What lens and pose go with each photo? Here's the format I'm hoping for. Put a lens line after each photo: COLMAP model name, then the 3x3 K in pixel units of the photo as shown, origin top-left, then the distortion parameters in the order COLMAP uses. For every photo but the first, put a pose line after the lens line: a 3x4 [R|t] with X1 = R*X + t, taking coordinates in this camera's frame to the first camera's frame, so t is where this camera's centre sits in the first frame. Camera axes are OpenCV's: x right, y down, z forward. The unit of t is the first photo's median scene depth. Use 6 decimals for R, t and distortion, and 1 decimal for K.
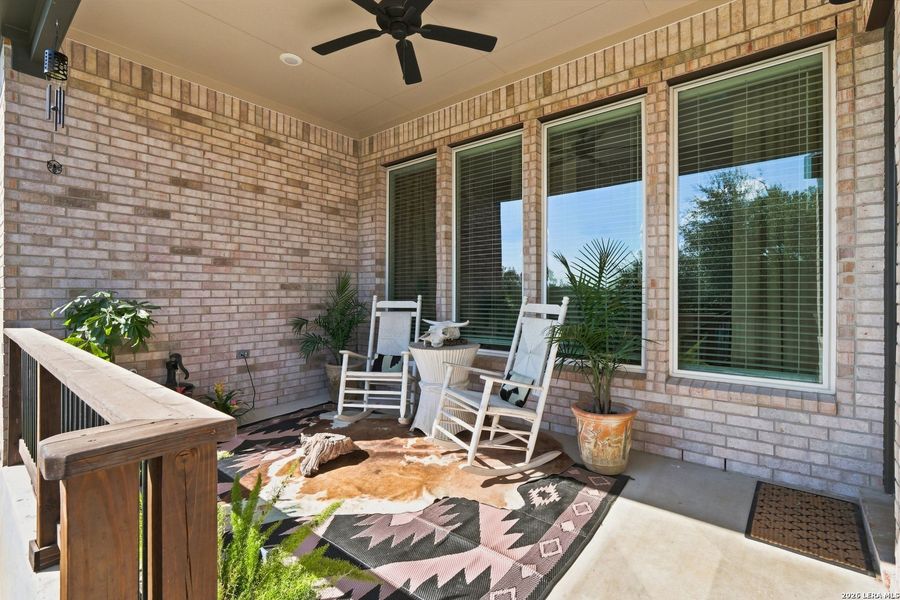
lens RADIAL K [[420.0, 0, 449.6], [0, 420.0, 296.5], [0, 0, 1]] dist [-0.013388, 0.005931]
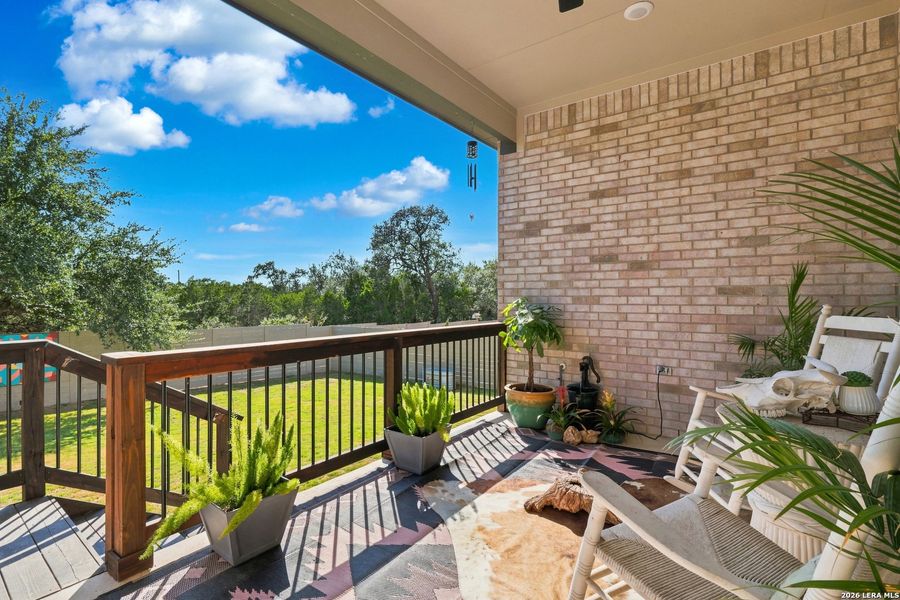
lens RADIAL K [[420.0, 0, 449.6], [0, 420.0, 296.5], [0, 0, 1]] dist [-0.013388, 0.005931]
pose [[0.053189, -0.004939, -0.998572, 0.367775], [-0.006702, 0.999963, -0.005302, -0.007625], [0.998562, 0.006975, 0.053153, 0.543233]]
